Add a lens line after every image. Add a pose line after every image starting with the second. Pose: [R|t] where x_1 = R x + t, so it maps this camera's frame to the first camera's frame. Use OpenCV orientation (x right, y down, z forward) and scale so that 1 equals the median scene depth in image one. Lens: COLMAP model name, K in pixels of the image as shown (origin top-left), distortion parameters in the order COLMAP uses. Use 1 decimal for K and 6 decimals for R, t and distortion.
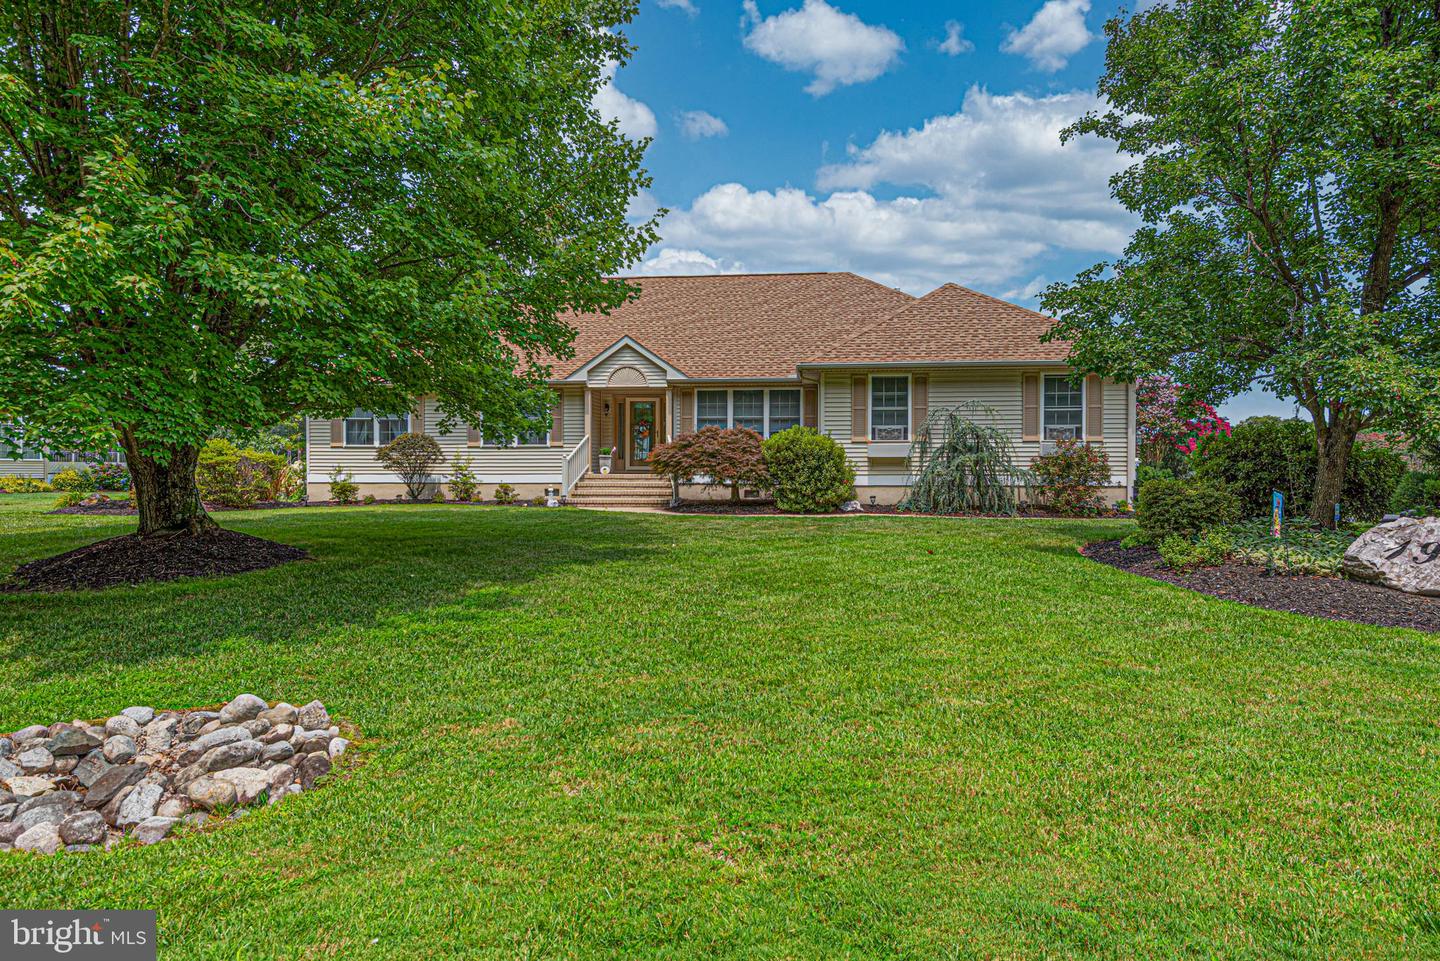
lens RADIAL K [[991.0, 0, 719.6], [0, 991.0, 484.1], [0, 0, 1]] dist [0.001039, 0.000109]
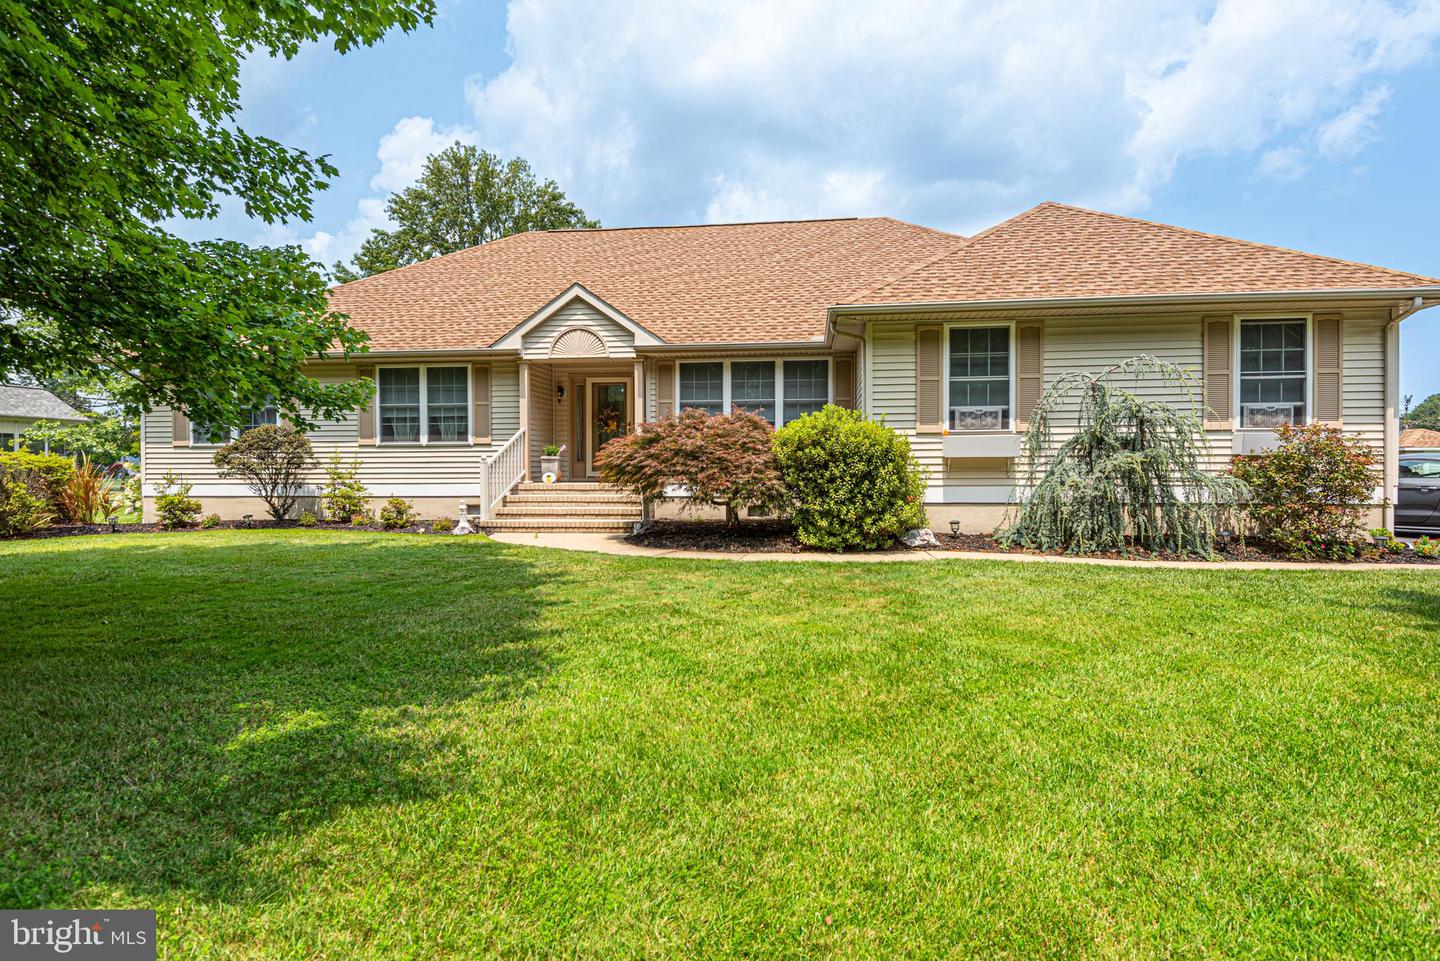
lens RADIAL K [[872.0, 0, 720.0], [0, 872.0, 480.5], [0, 0, 1]] dist [-0.000094, 0.000011]
pose [[0.999812, -0.003241, -0.019128, 0.018540], [0.003185, 0.999991, -0.002914, -0.010804], [0.019137, 0.002853, 0.999813, 0.419360]]
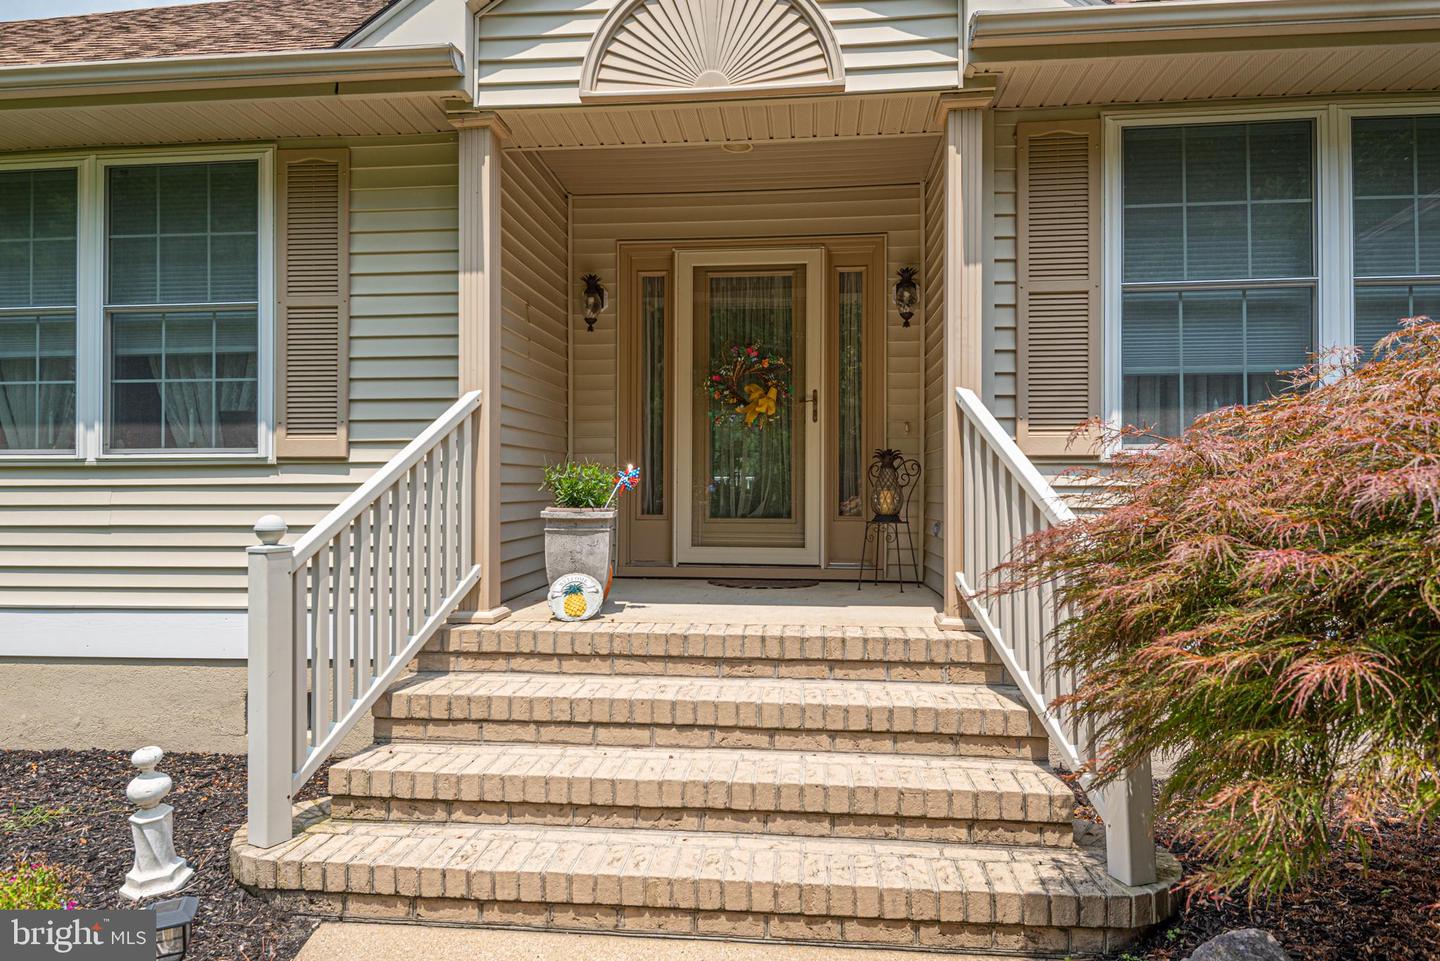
lens RADIAL K [[951.9, 0, 707.7], [0, 951.9, 478.2], [0, 0, 1]] dist [0.027928, -0.000380]
pose [[0.999980, 0.000785, -0.006312, -0.099247], [-0.000963, 0.999601, -0.028236, -0.032587], [0.006287, 0.028242, 0.999581, 0.904898]]
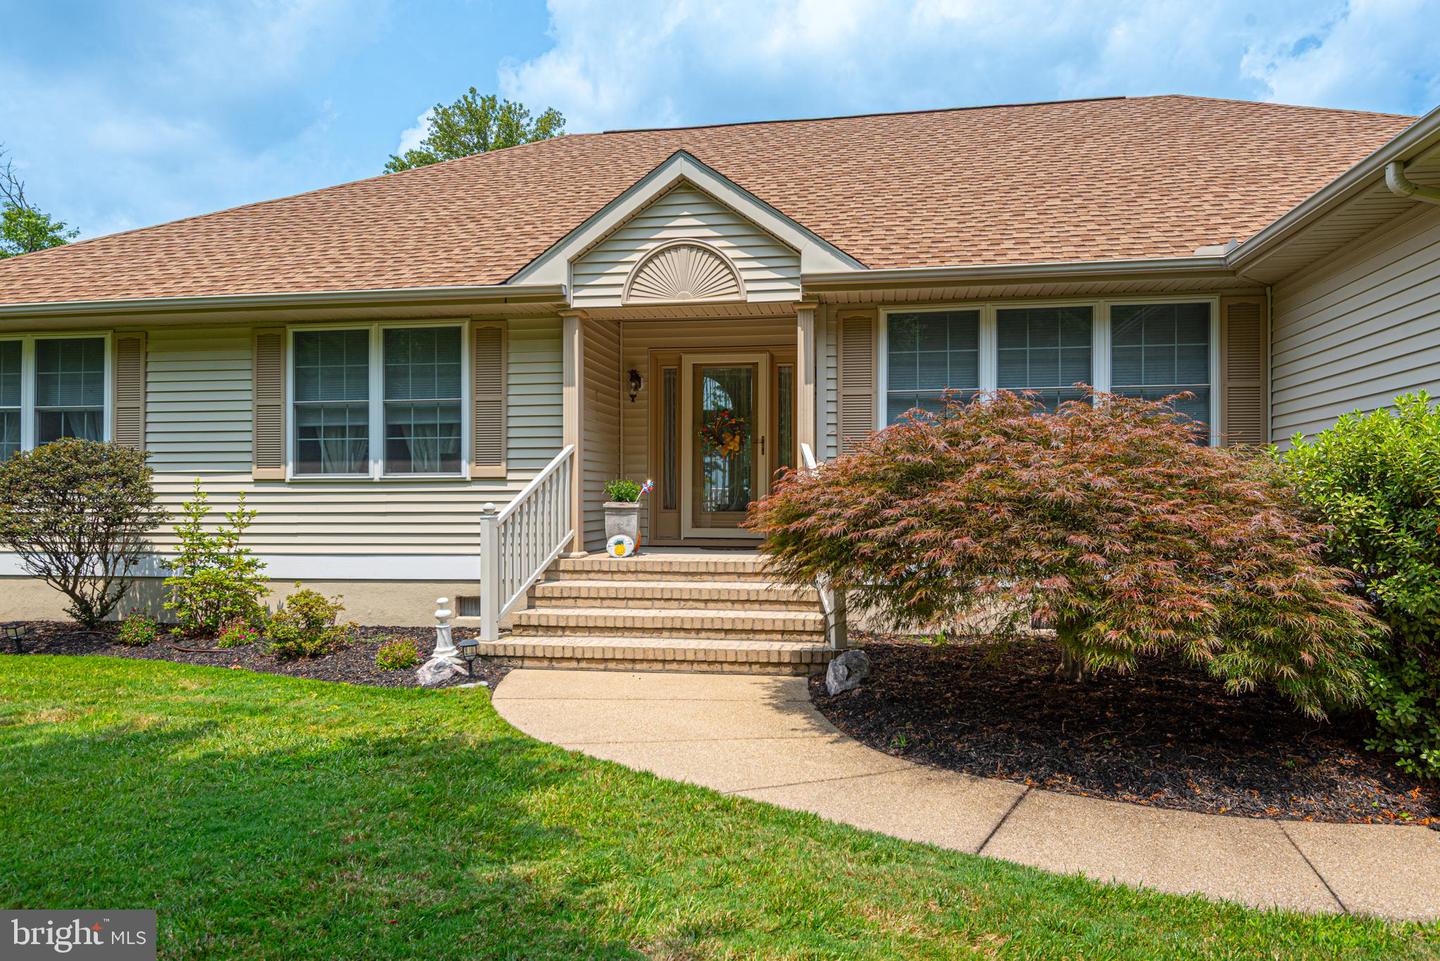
lens RADIAL K [[965.4, 0, 720.0], [0, 965.4, 480.5], [0, 0, 1]] dist [0.037120, -0.000274]
pose [[0.997843, -0.001915, -0.065619, -0.063059], [-0.000598, 0.999268, -0.038258, -0.026167], [0.065645, 0.038214, 0.997111, 0.719084]]
